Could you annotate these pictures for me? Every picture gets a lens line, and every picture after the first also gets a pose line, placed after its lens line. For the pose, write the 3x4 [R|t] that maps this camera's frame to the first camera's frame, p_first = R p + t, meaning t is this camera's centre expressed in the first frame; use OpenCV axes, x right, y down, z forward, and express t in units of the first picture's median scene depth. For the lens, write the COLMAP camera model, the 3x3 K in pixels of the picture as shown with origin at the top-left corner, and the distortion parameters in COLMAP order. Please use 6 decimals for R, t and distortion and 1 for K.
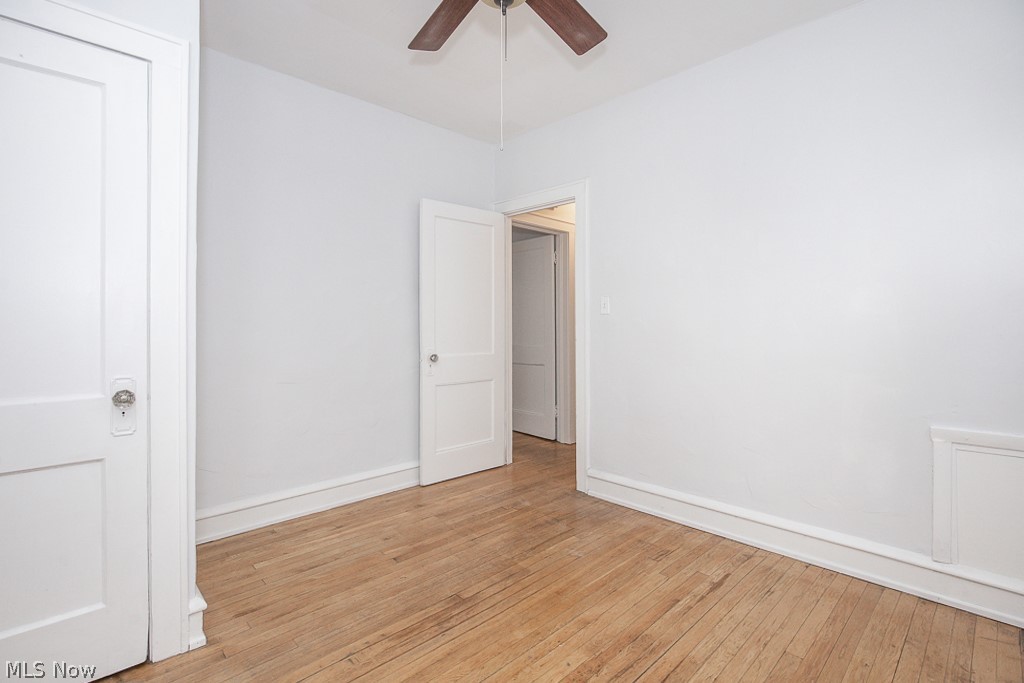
lens RADIAL K [[487.3, 0, 511.5], [0, 487.3, 322.4], [0, 0, 1]] dist [-0.000268, -0.000273]
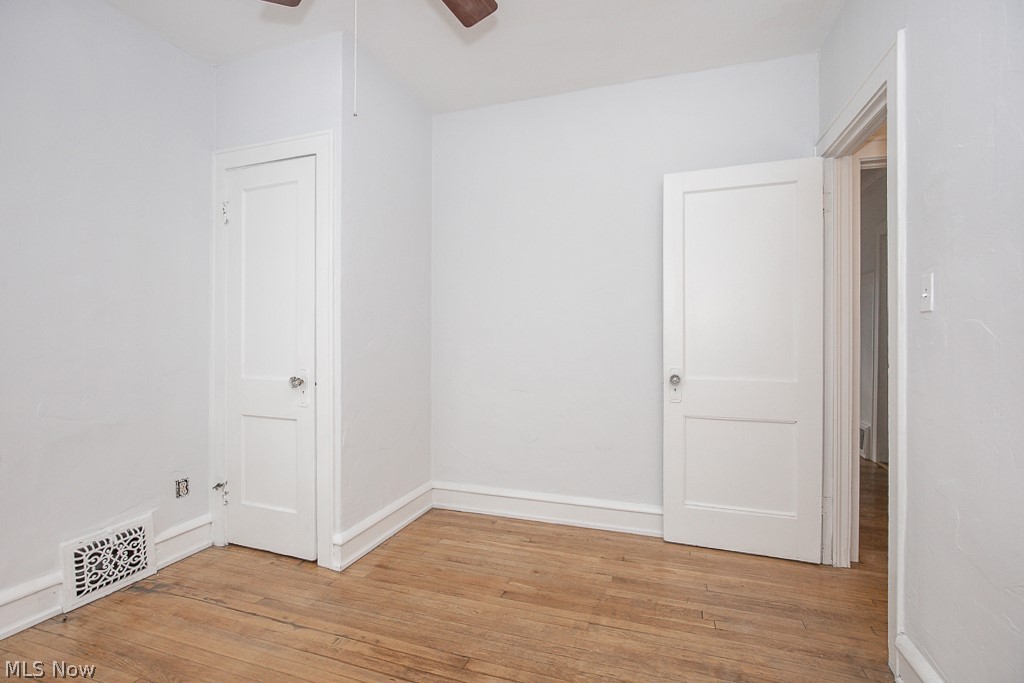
lens RADIAL K [[478.6, 0, 507.6], [0, 478.6, 339.2], [0, 0, 1]] dist [-0.004148, -0.000307]
pose [[0.443427, 0.001235, -0.896310, 0.499116], [0.000686, 0.999998, 0.001717, 0.009950], [0.896310, -0.001377, 0.443425, 0.541035]]
